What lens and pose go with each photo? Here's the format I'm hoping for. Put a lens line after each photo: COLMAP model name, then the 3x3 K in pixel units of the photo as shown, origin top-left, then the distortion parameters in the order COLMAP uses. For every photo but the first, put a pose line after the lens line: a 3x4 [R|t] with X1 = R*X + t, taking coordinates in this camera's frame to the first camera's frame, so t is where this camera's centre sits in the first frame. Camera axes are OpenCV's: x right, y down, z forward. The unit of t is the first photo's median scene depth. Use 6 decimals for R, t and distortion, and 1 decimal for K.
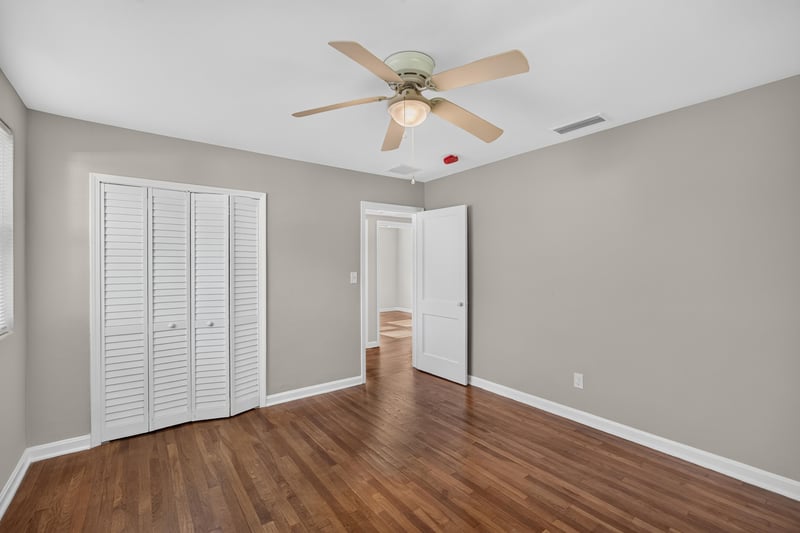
lens RADIAL K [[340.8, 0, 400.0], [0, 340.8, 266.5], [0, 0, 1]] dist [-0.000766, 0.000103]
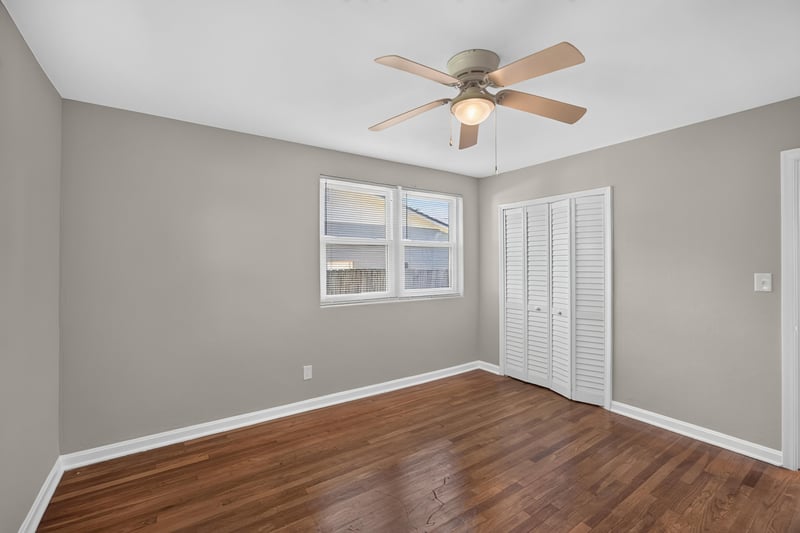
lens RADIAL K [[359.2, 0, 400.2], [0, 359.2, 263.3], [0, 0, 1]] dist [-0.013274, 0.000491]
pose [[-0.039747, 0.013864, -0.999114, 0.794669], [0.012249, 0.999835, 0.013387, -0.027420], [0.999135, -0.011706, -0.039910, 0.584774]]
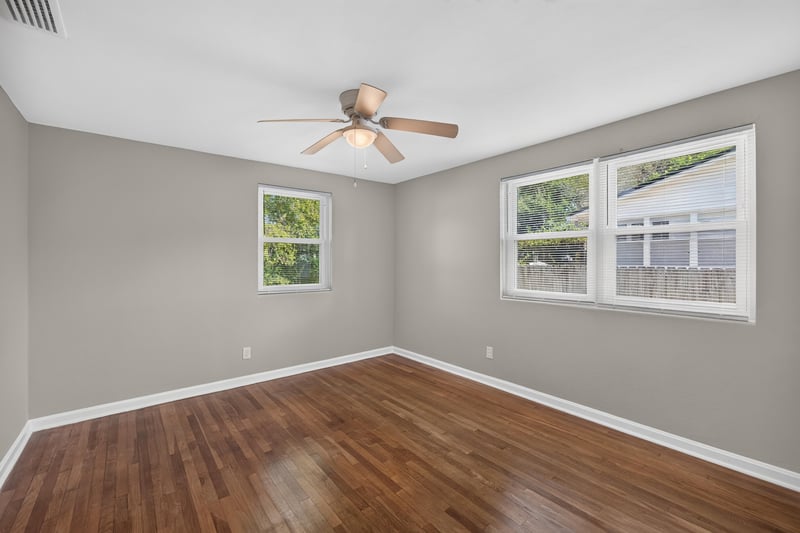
lens RADIAL K [[340.8, 0, 400.0], [0, 340.8, 266.5], [0, 0, 1]] dist [-0.000766, 0.000103]
pose [[-0.999552, 0.004360, -0.029623, -0.053908], [0.004308, 0.999989, 0.001827, 0.013489], [0.029630, 0.001699, -0.999559, 1.600892]]
